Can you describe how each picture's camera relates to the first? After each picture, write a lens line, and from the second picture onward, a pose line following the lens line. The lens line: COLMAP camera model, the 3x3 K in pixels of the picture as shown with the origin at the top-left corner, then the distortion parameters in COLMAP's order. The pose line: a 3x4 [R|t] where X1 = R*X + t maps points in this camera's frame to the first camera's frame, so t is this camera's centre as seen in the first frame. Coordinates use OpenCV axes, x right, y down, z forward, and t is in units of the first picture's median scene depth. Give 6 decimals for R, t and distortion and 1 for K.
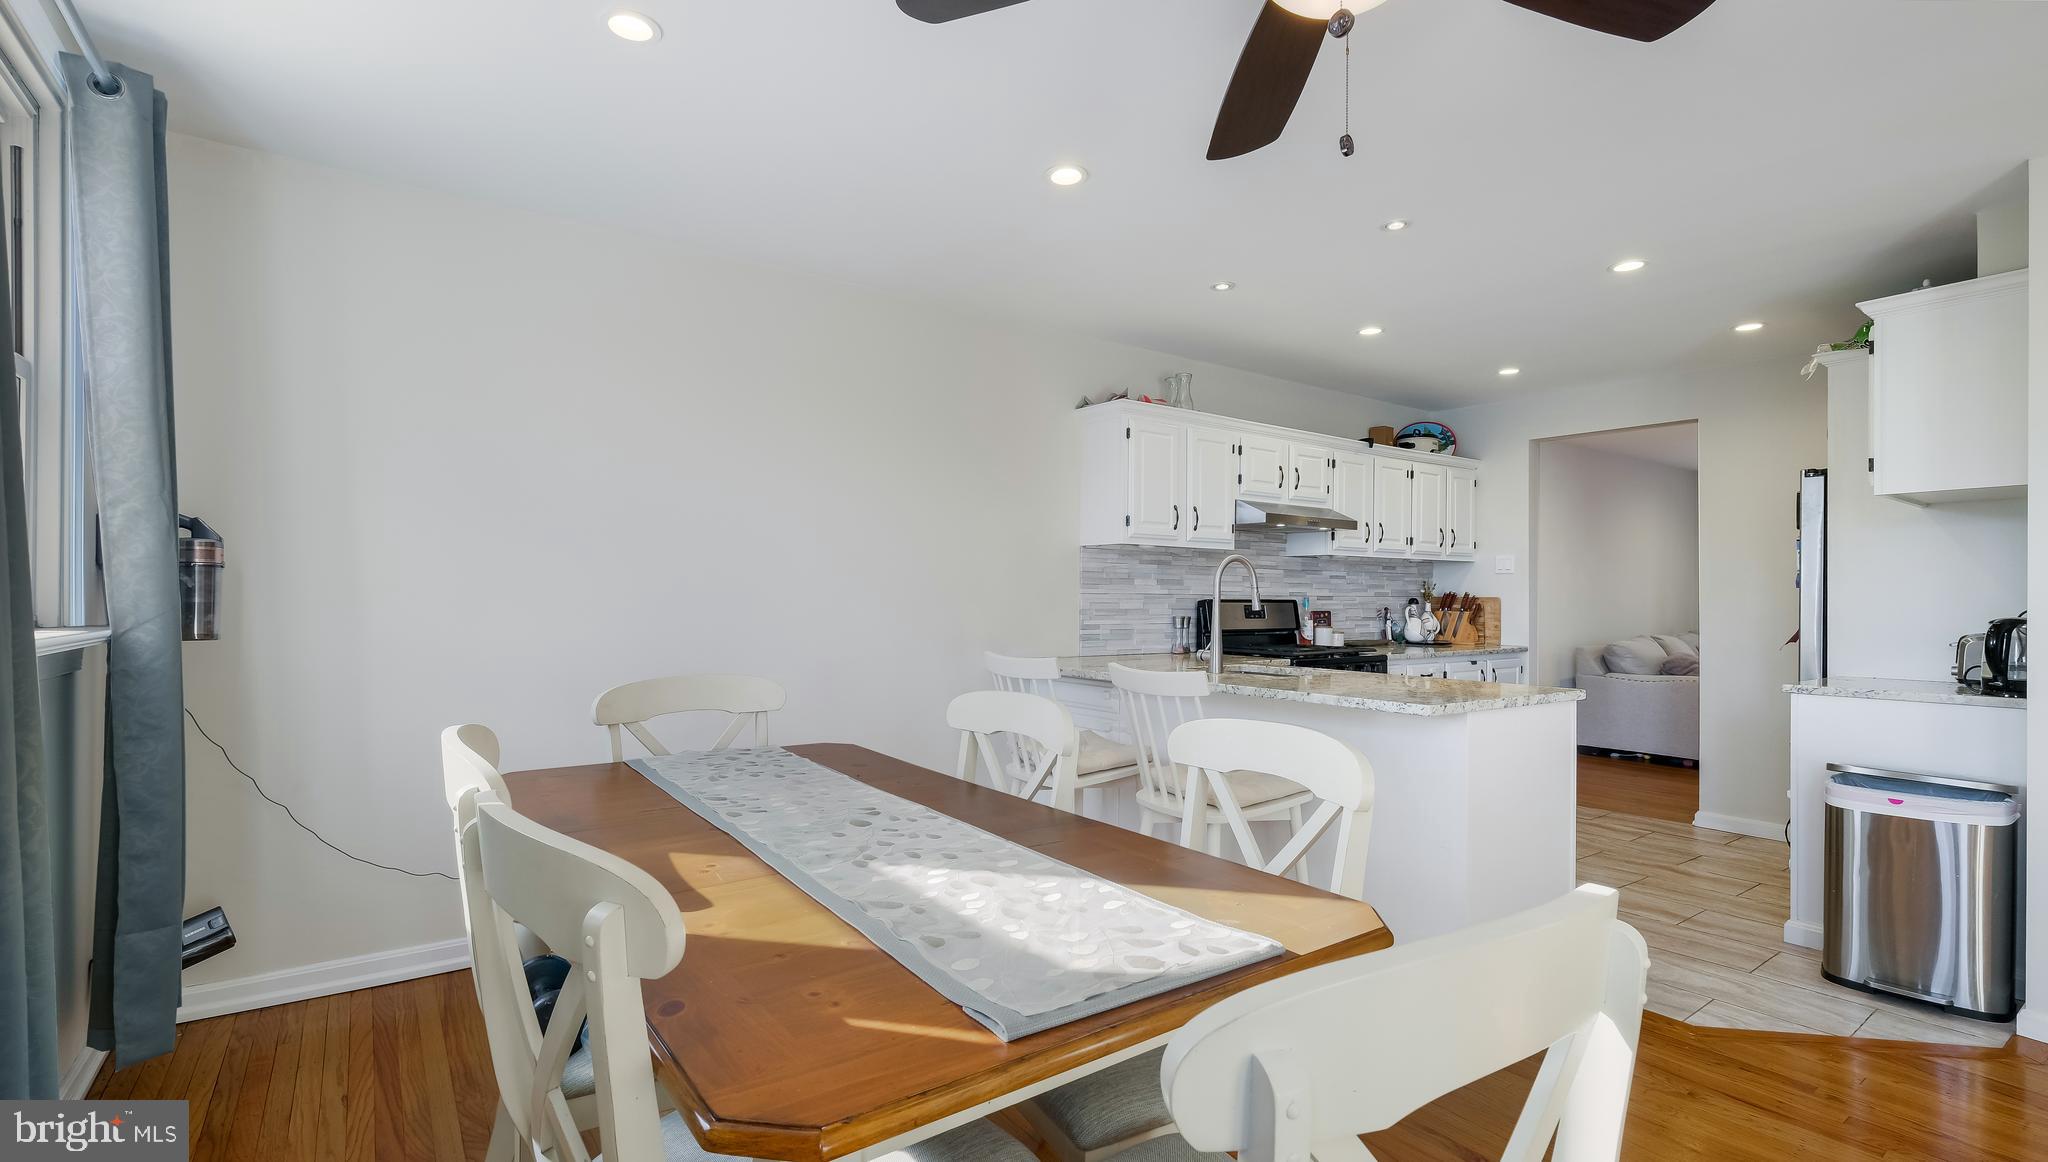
lens RADIAL K [[903.0, 0, 1008.3], [0, 903.0, 598.1], [0, 0, 1]] dist [0.002430, -0.001170]
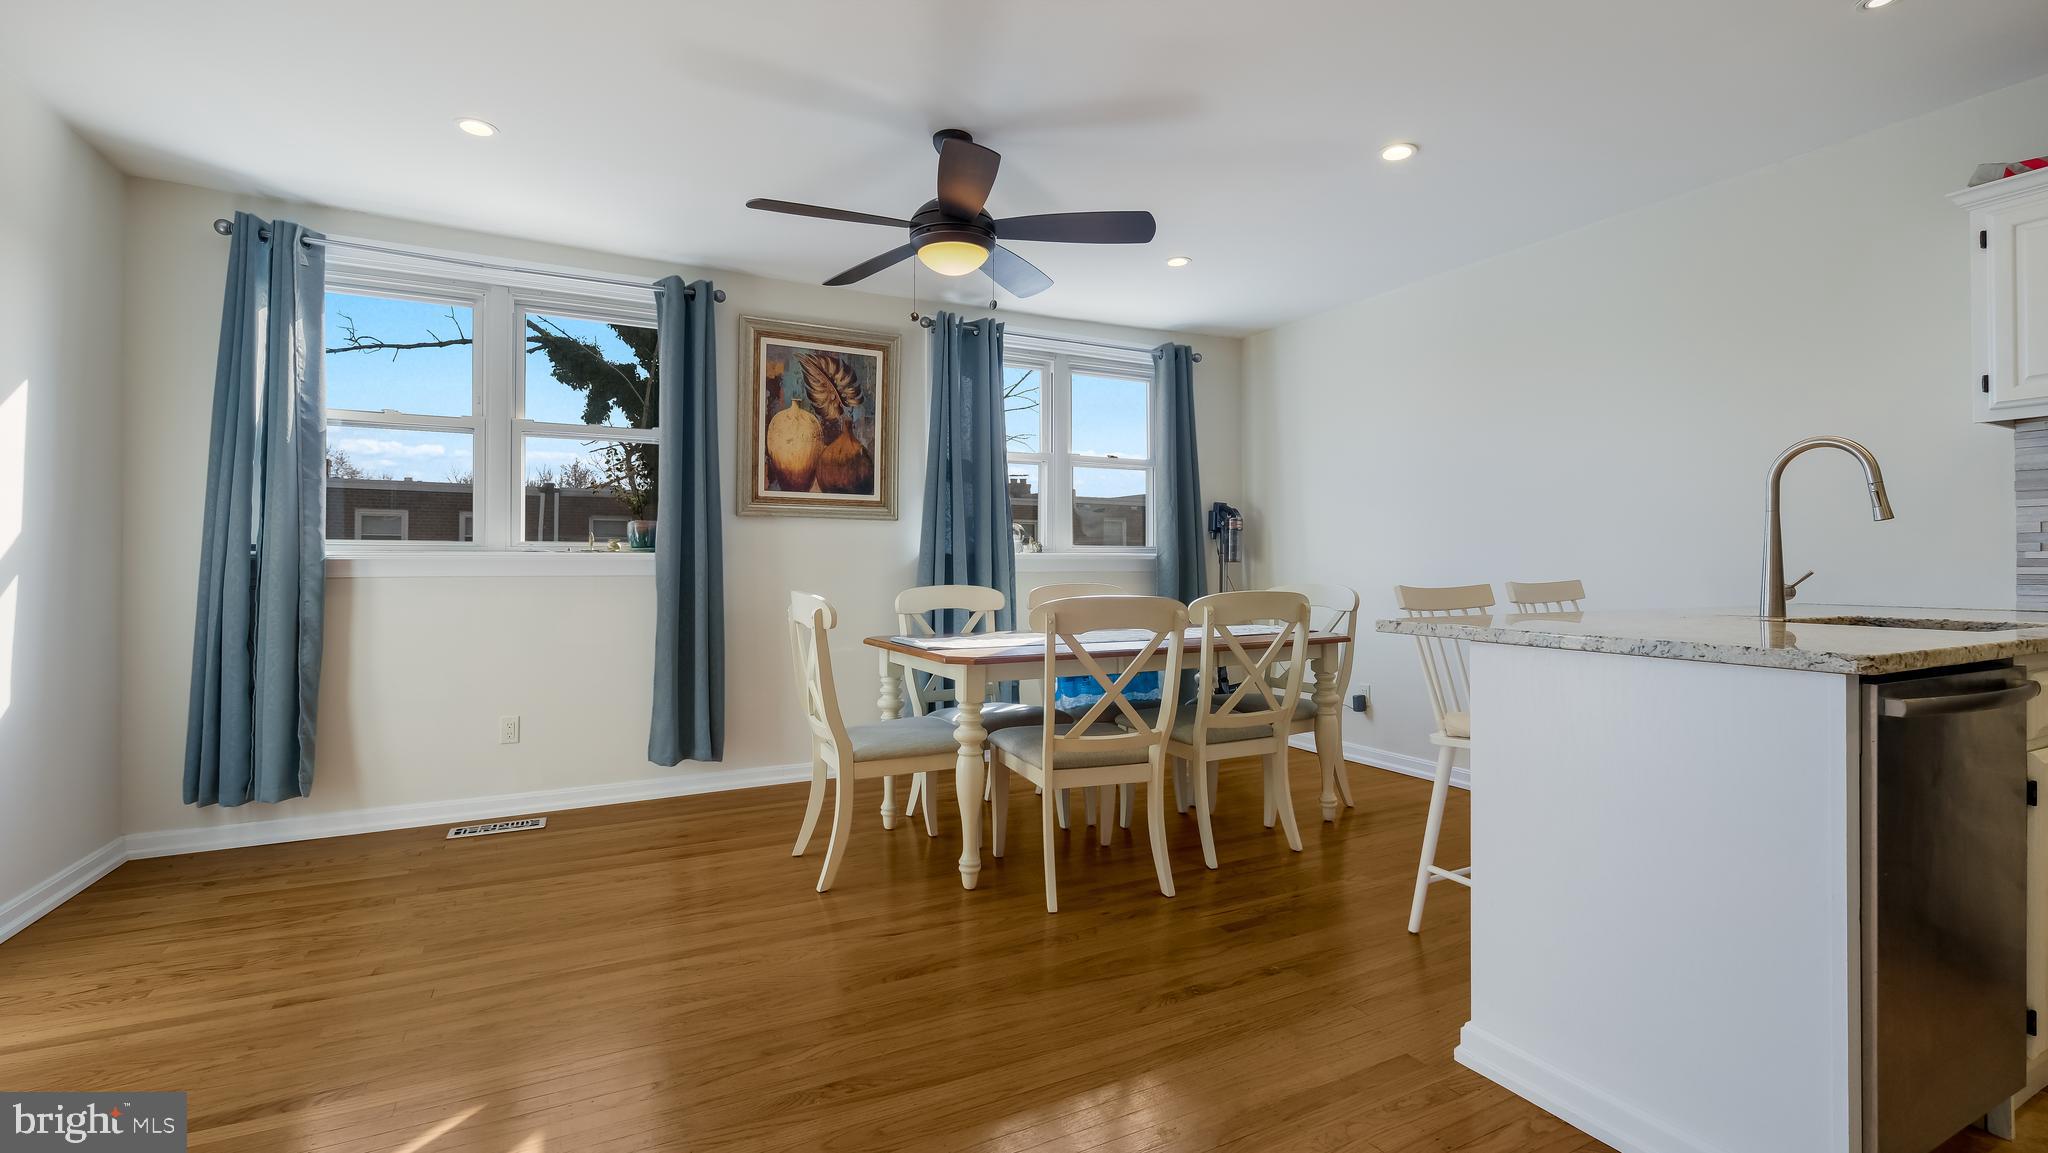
lens RADIAL K [[899.0, 0, 1020.1], [0, 899.0, 557.5], [0, 0, 1]] dist [-0.000829, 0.001116]
pose [[-0.132631, -0.014574, -0.991058, 0.712183], [0.001822, 0.999887, -0.014948, 0.033862], [0.991164, -0.003788, -0.132589, 0.383344]]
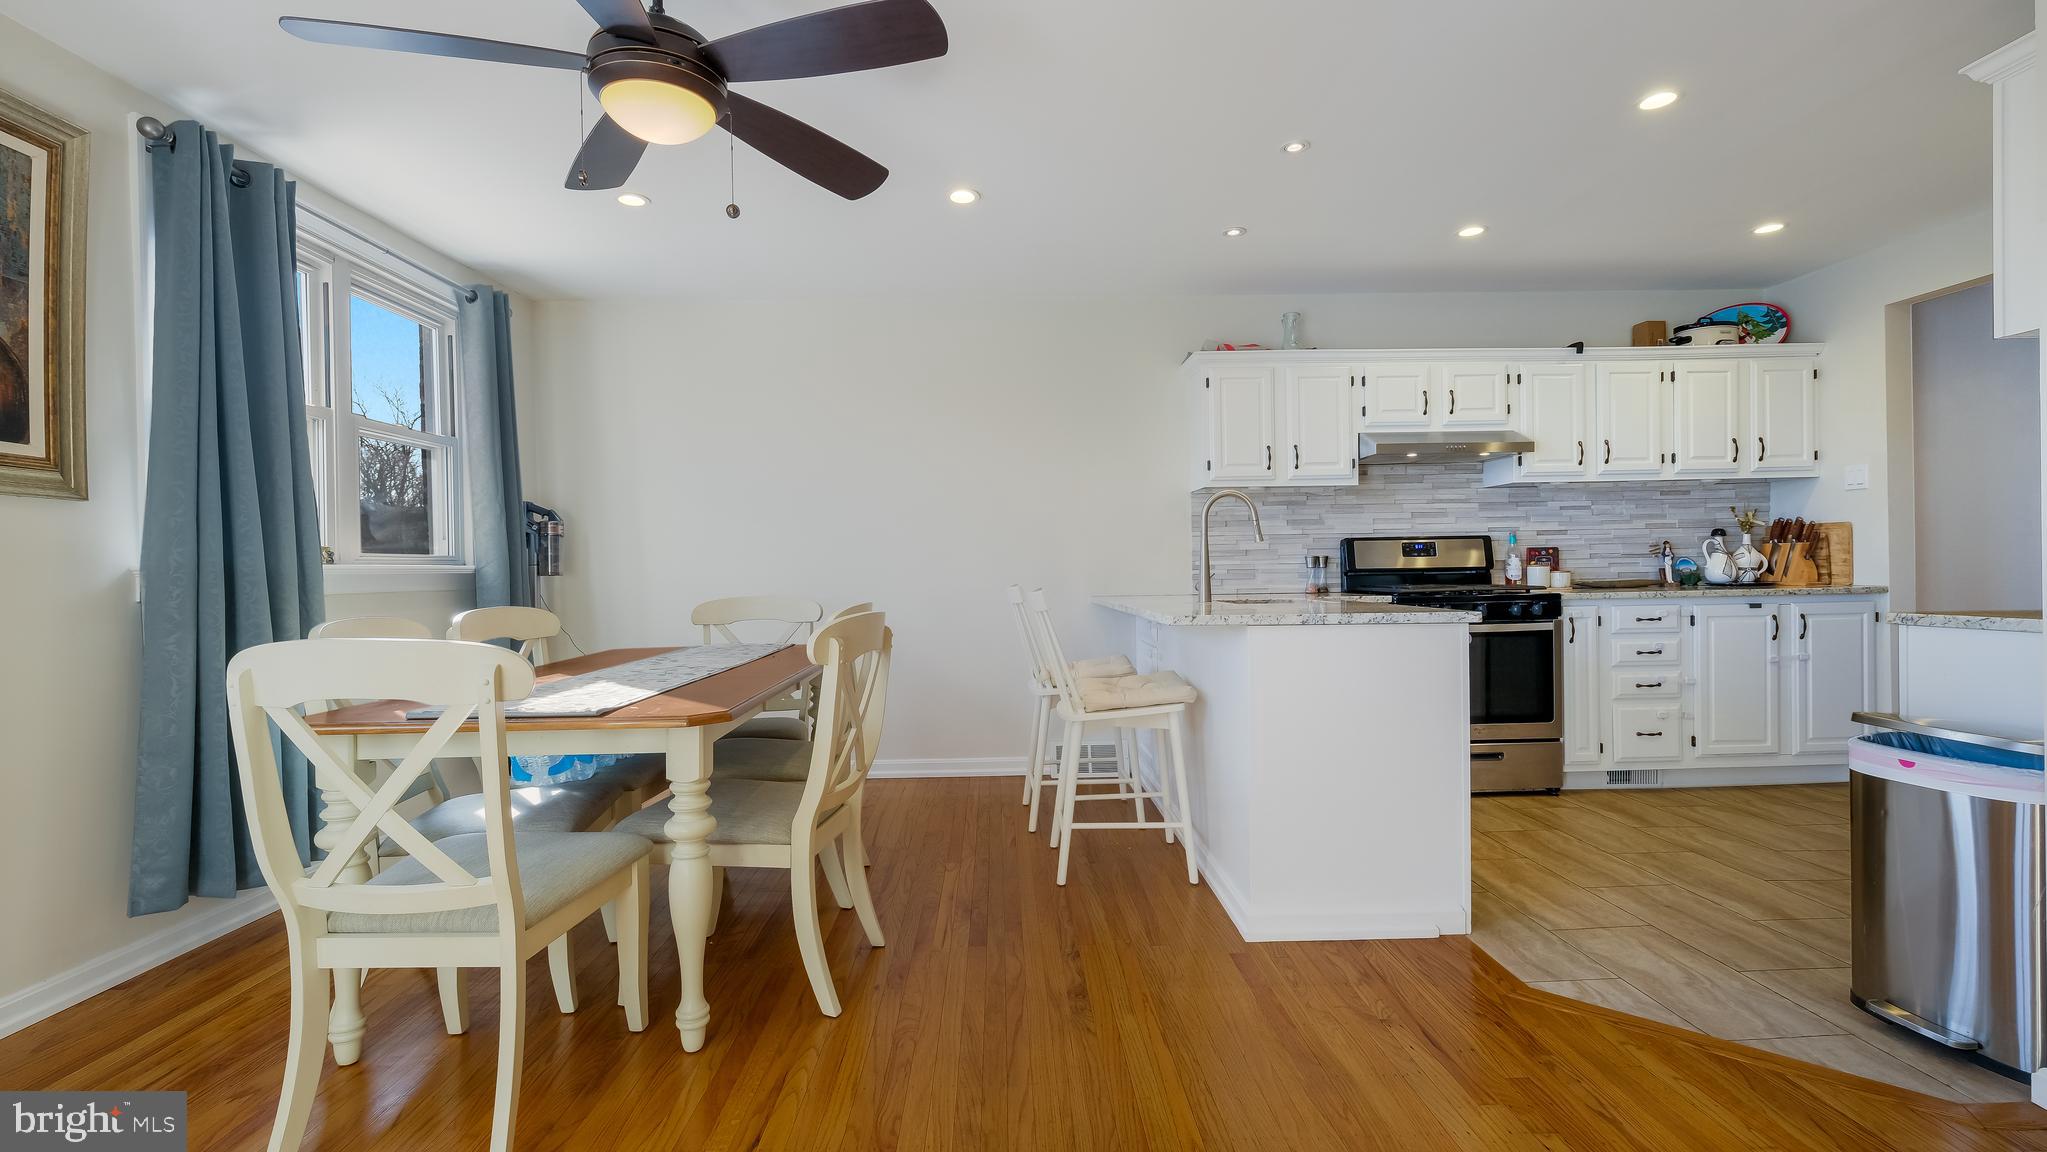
lens RADIAL K [[898.6, 0, 1022.6], [0, 898.6, 575.7], [0, 0, 1]] dist [-0.000829, 0.001116]
pose [[0.832683, -0.016983, -0.553489, 0.465517], [0.022746, 0.999735, 0.003543, 0.030955], [0.553282, -0.015540, 0.832849, -0.001794]]
